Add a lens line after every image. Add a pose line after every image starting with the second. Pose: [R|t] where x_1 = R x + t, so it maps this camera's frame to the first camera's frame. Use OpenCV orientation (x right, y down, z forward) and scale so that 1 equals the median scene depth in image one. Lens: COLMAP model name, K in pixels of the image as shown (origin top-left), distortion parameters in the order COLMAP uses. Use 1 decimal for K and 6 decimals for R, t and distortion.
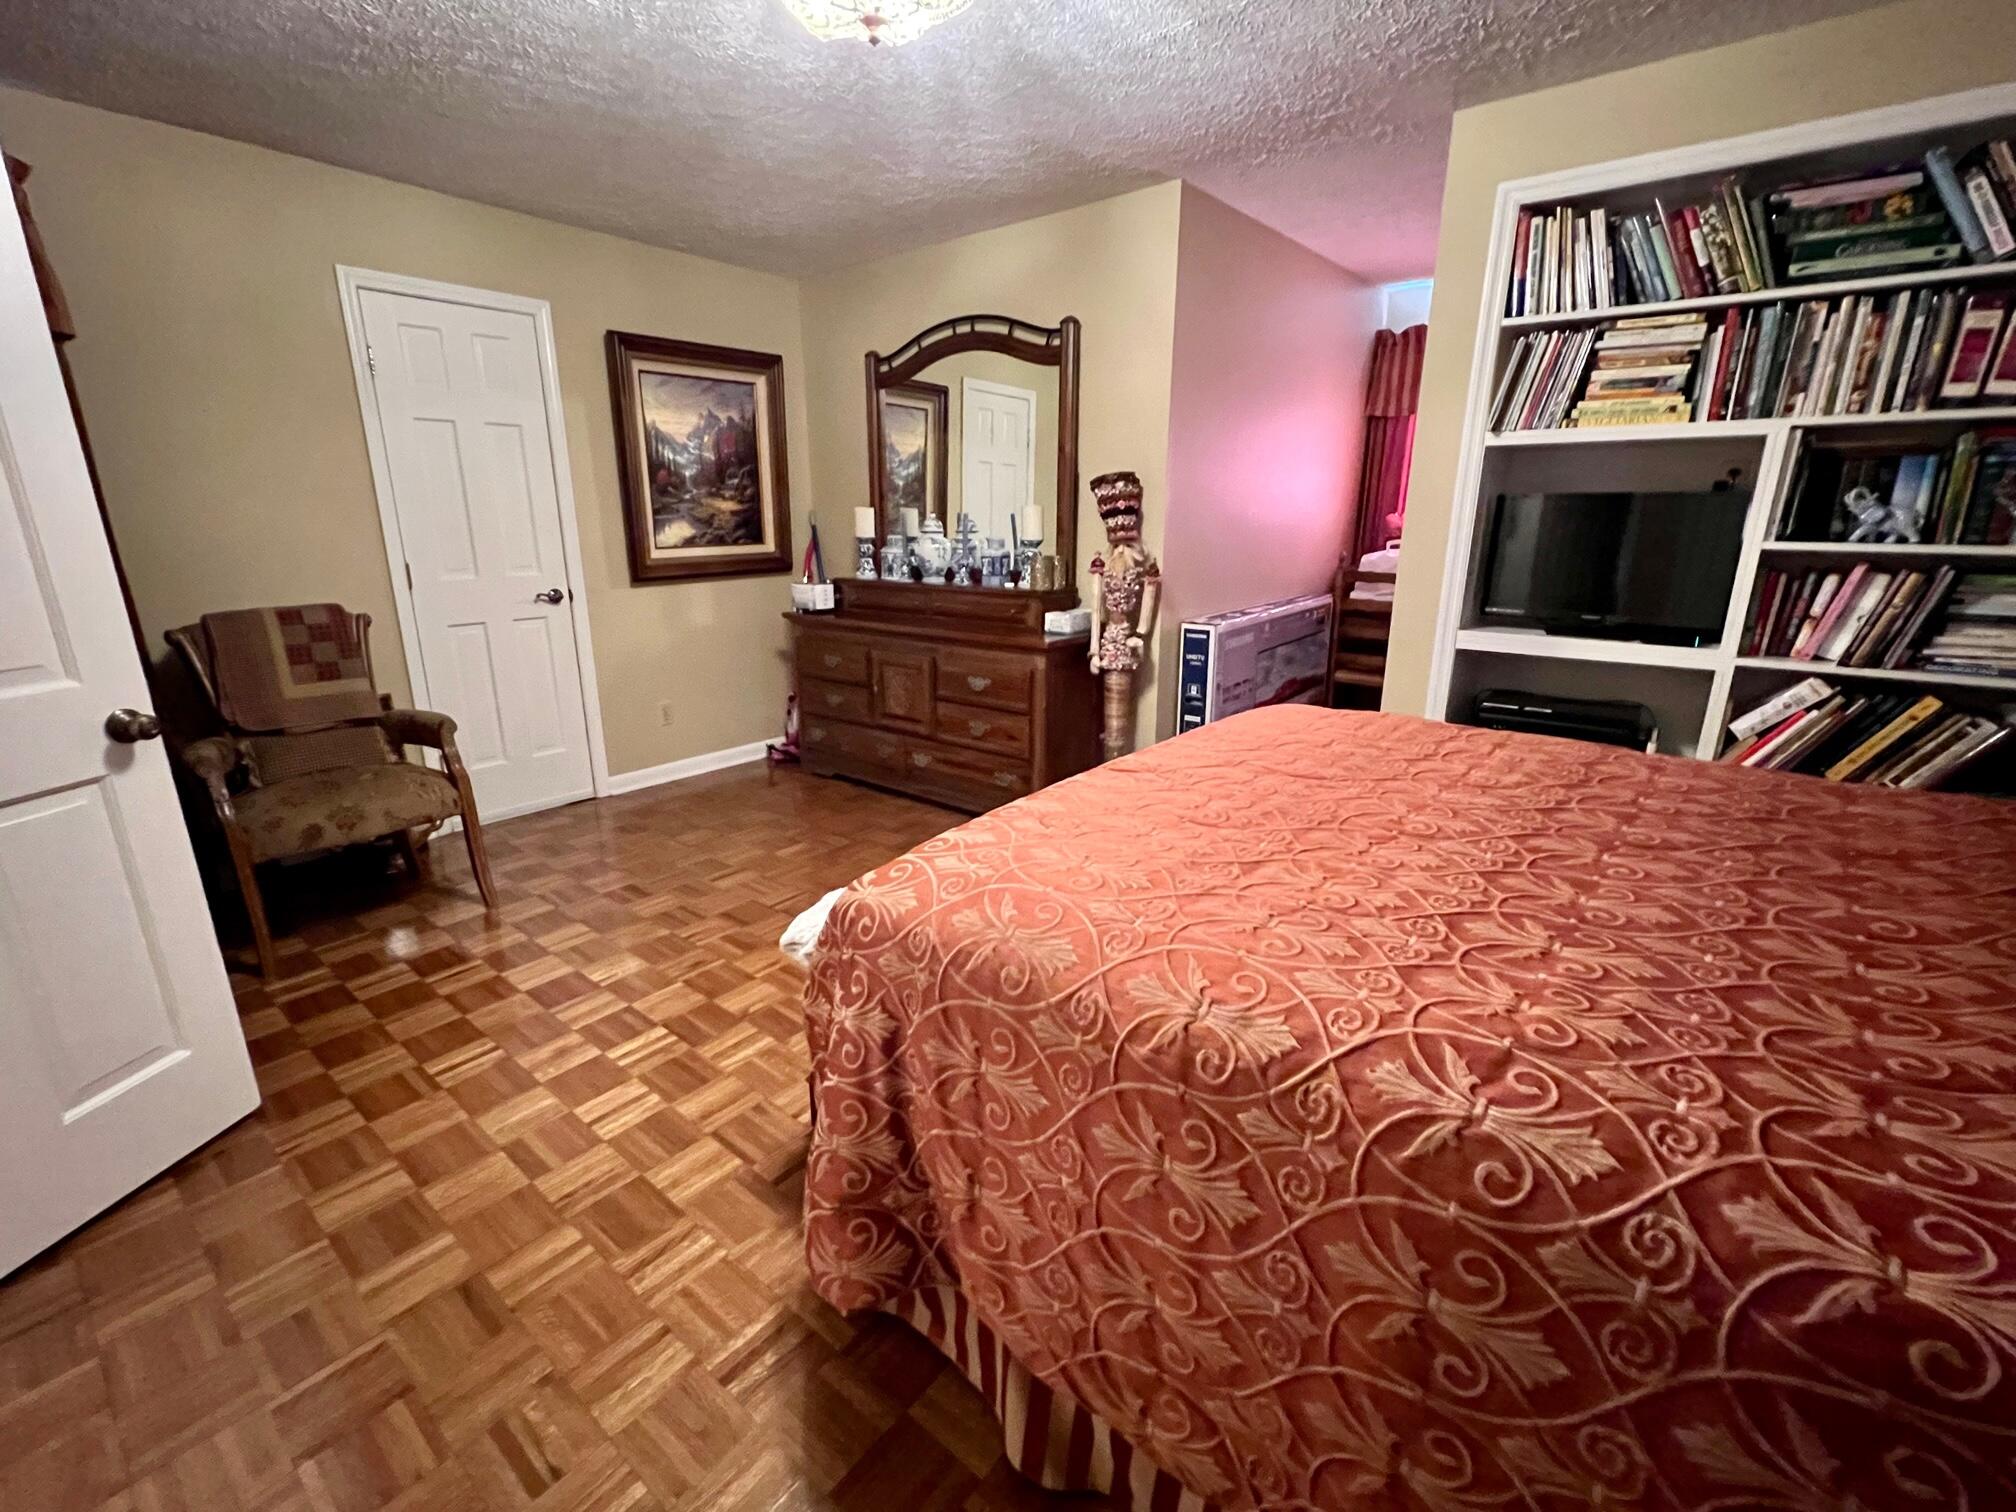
lens RADIAL K [[880.8, 0, 1008.0], [0, 880.8, 756.0], [0, 0, 1]] dist [-0.000217, 0.000116]
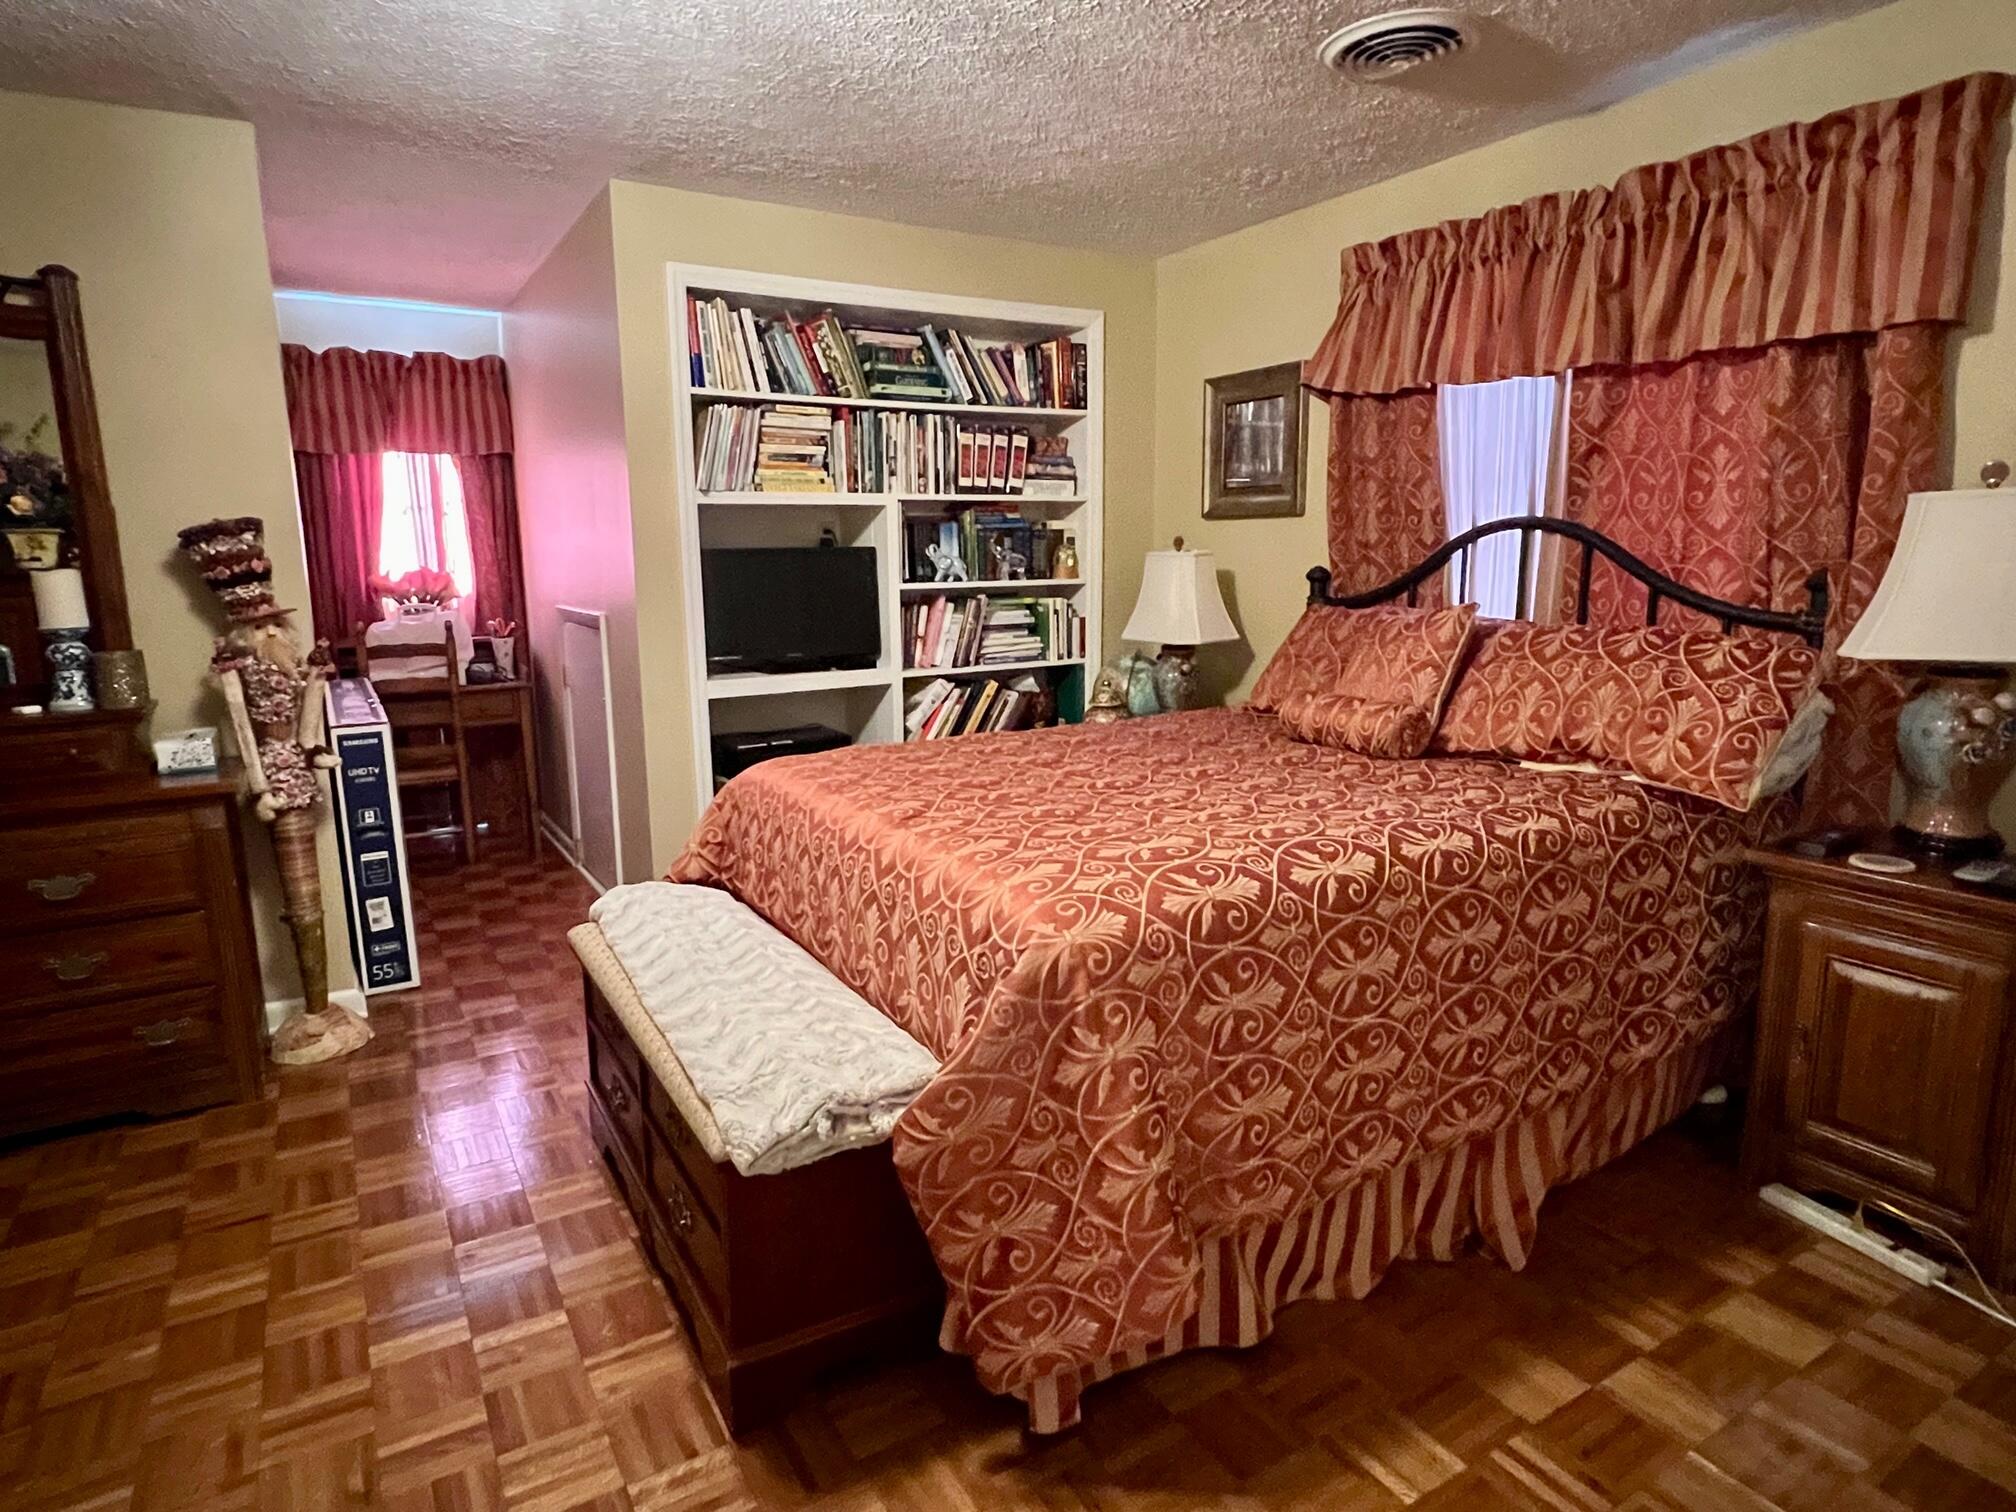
lens RADIAL K [[1113.6, 0, 1008.0], [0, 1113.6, 756.0], [0, 0, 1]] dist [-0.000668, -0.000633]
pose [[0.341566, -0.173671, 0.923673, -0.662042], [0.270254, 0.959422, 0.080455, -0.082043], [-0.900164, 0.222145, 0.374641, 0.273607]]
